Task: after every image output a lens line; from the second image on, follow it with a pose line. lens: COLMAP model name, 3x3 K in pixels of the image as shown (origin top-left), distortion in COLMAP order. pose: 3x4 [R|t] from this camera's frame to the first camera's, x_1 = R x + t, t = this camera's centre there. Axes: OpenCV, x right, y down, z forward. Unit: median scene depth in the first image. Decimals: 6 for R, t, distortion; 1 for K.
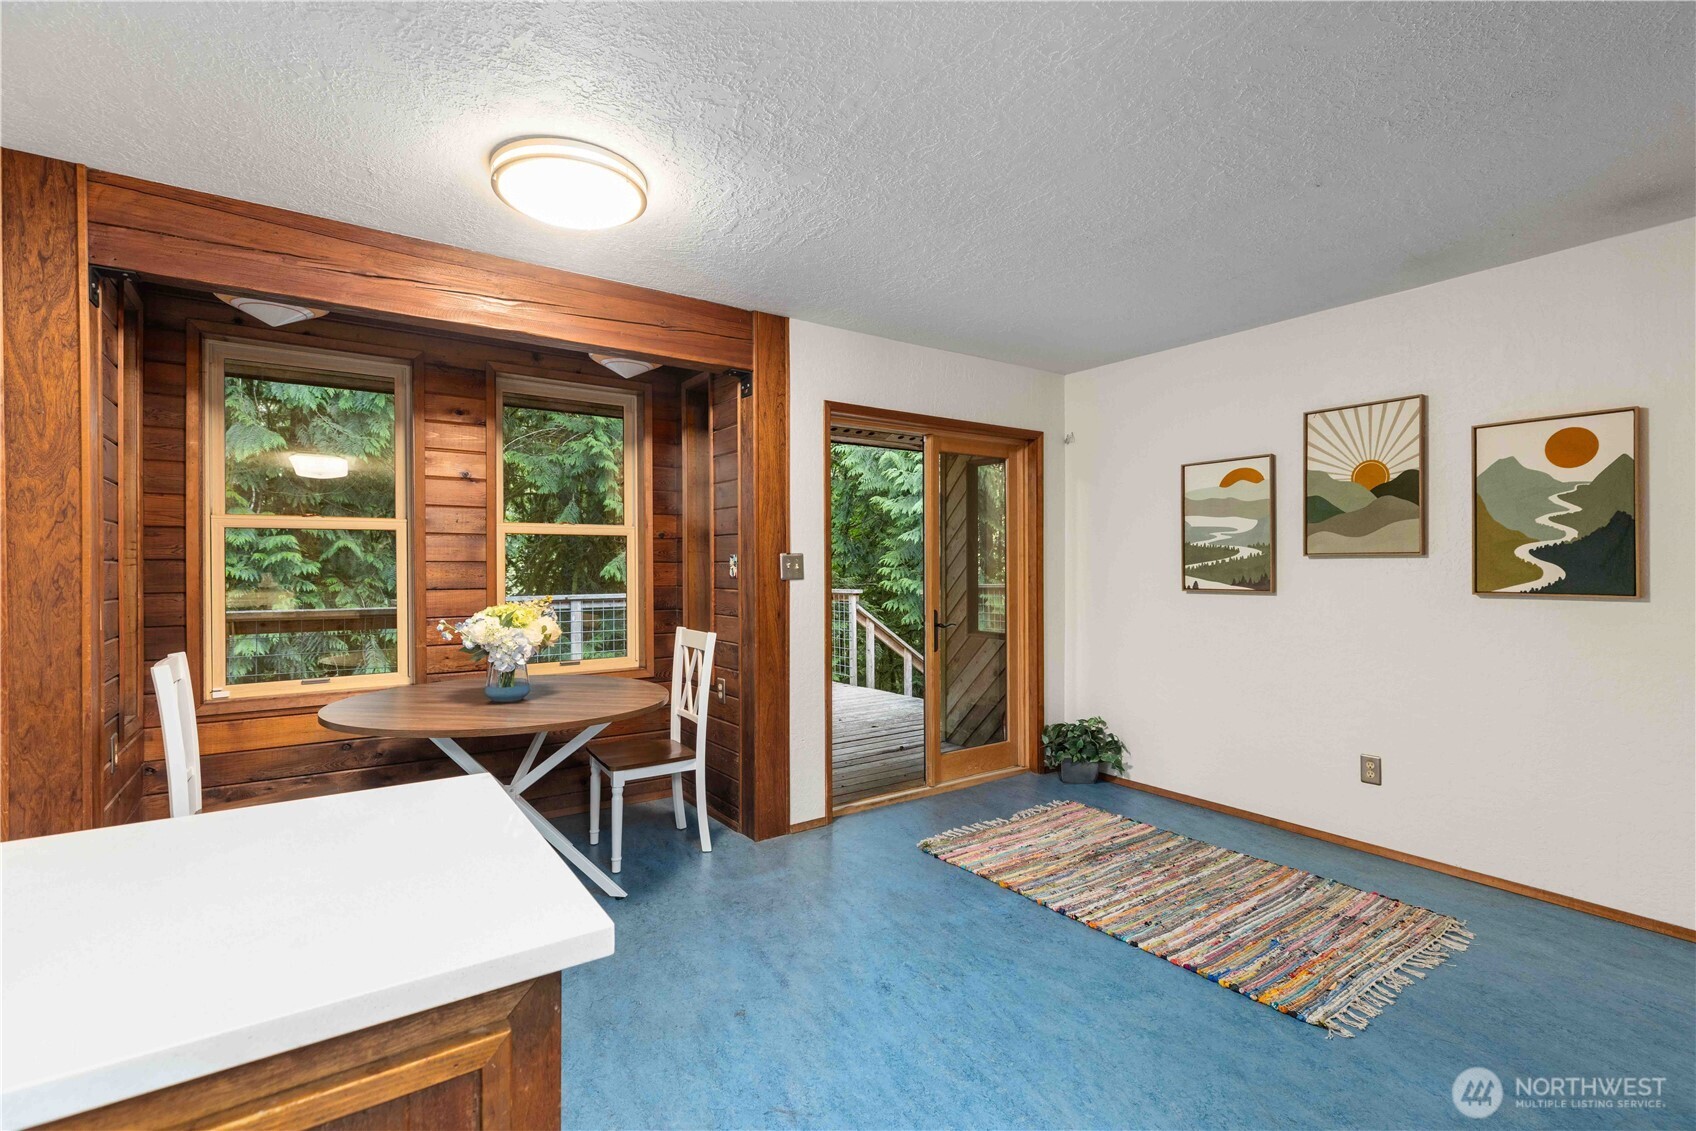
lens RADIAL K [[772.4, 0, 853.2], [0, 772.4, 559.1], [0, 0, 1]] dist [0.003539, 0.000388]
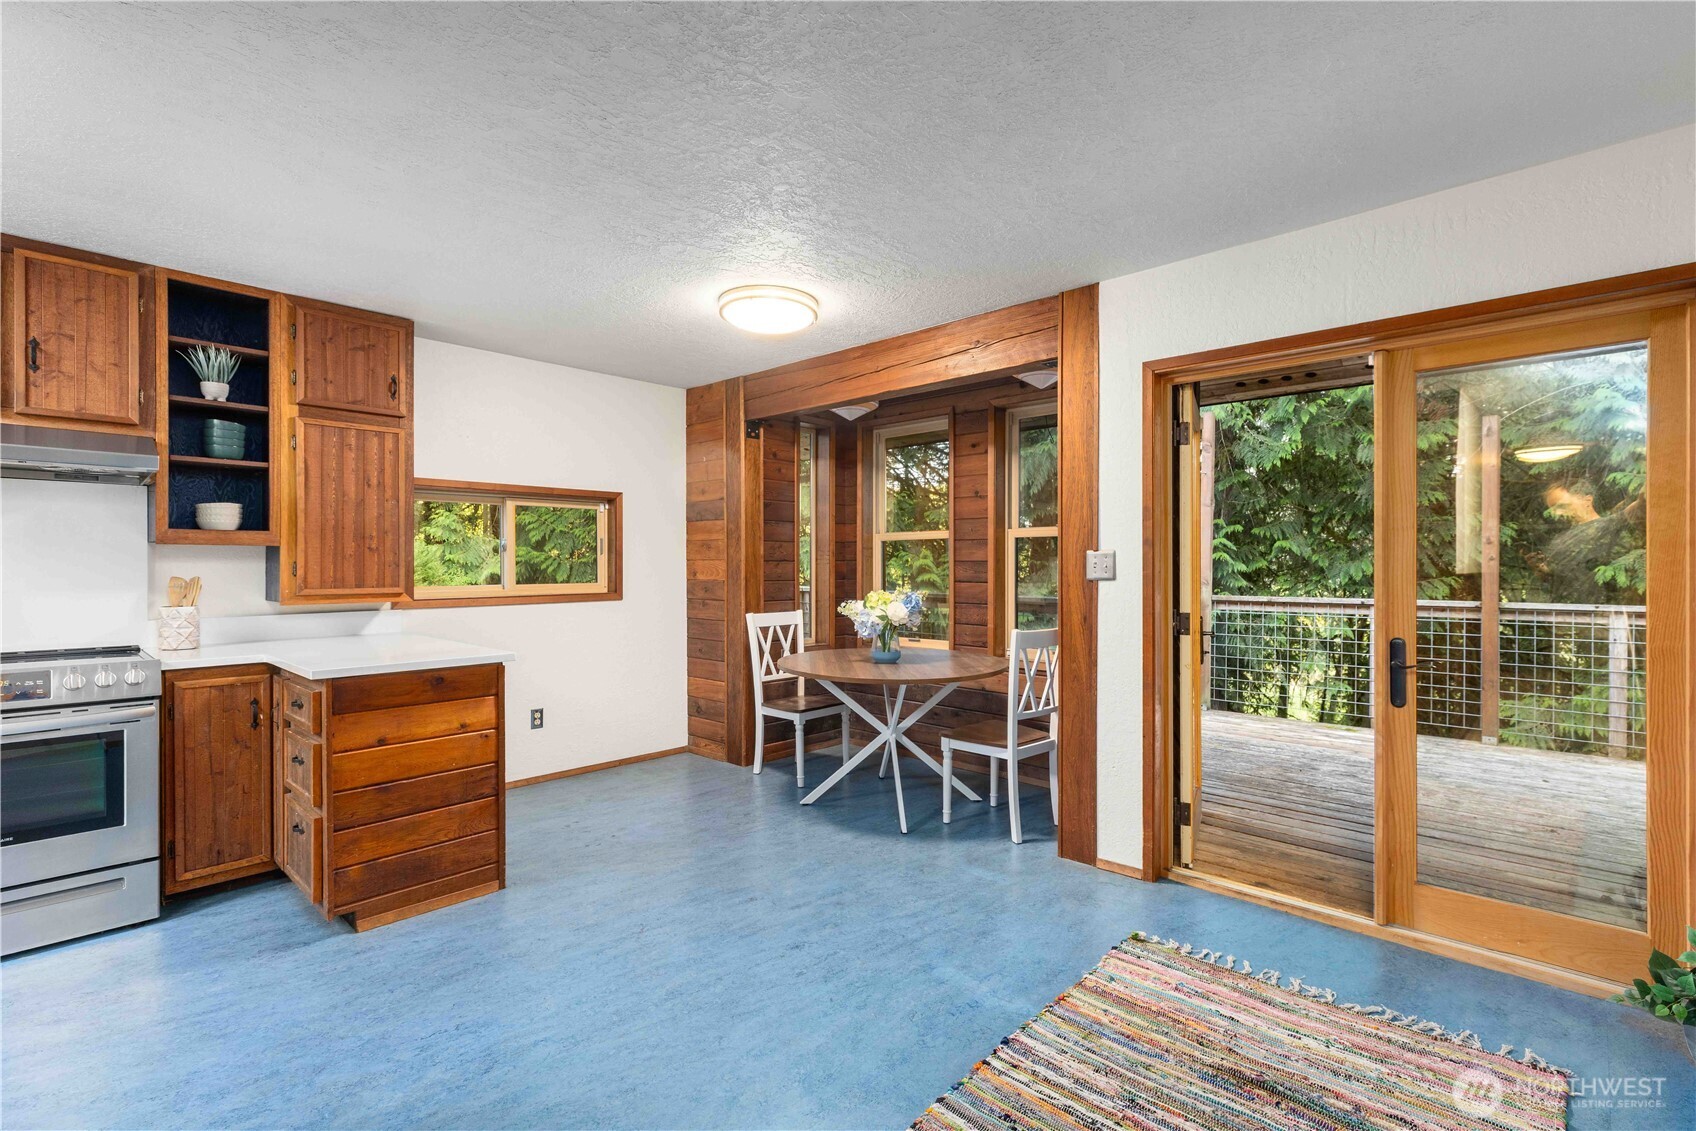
lens RADIAL K [[772.4, 0, 855.2], [0, 772.4, 569.8], [0, 0, 1]] dist [0.003539, 0.000388]
pose [[0.204179, 0.005963, -0.978915, 0.799514], [0.008046, 0.999937, 0.007770, 0.006258], [0.978900, -0.009463, 0.204118, 0.607239]]
